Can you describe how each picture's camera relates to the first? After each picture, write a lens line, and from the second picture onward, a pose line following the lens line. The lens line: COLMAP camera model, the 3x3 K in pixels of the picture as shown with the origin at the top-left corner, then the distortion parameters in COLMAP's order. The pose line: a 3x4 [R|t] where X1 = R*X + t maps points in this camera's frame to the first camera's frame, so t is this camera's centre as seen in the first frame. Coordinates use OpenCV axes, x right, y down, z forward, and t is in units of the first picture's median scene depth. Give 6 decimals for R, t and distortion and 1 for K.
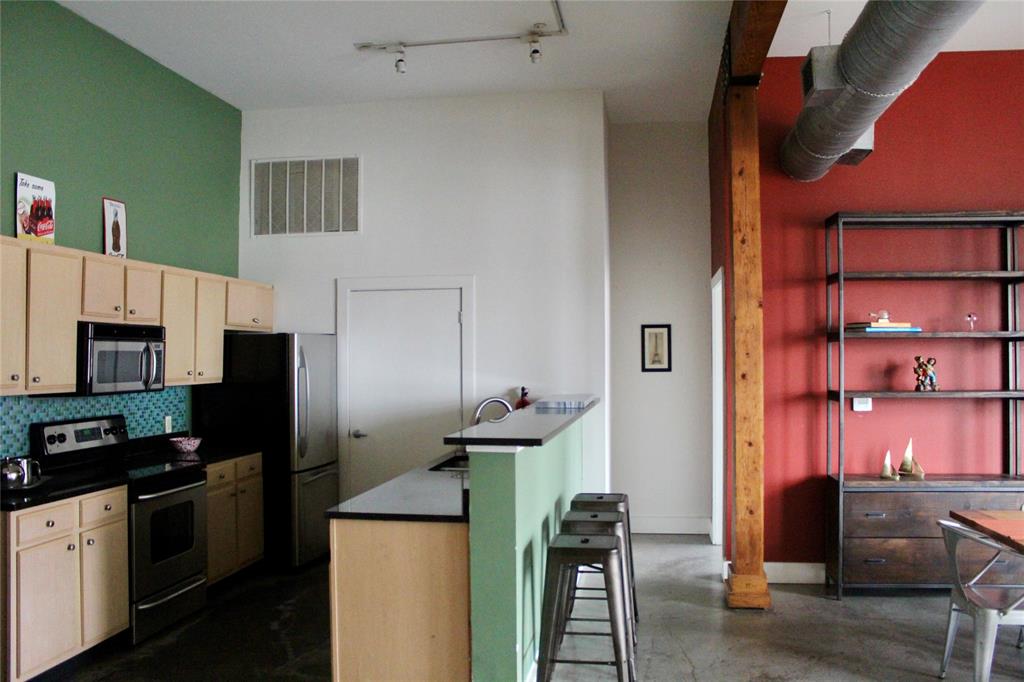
lens RADIAL K [[862.3, 0, 515.3], [0, 862.3, 339.8], [0, 0, 1]] dist [-0.162349, 0.143337]
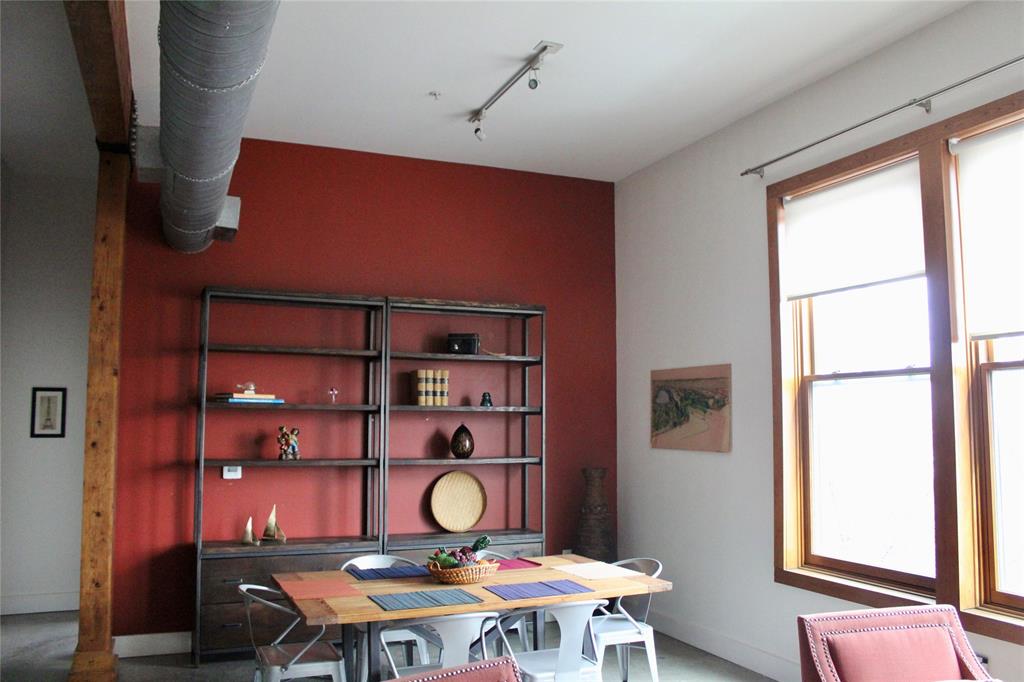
lens RADIAL K [[862.3, 0, 522.8], [0, 862.3, 337.8], [0, 0, 1]] dist [-0.162349, 0.143337]
pose [[0.851179, 0.056664, 0.521807, 0.179265], [-0.017350, 0.996650, -0.079925, -0.011845], [-0.524588, 0.058977, 0.849311, -0.080099]]
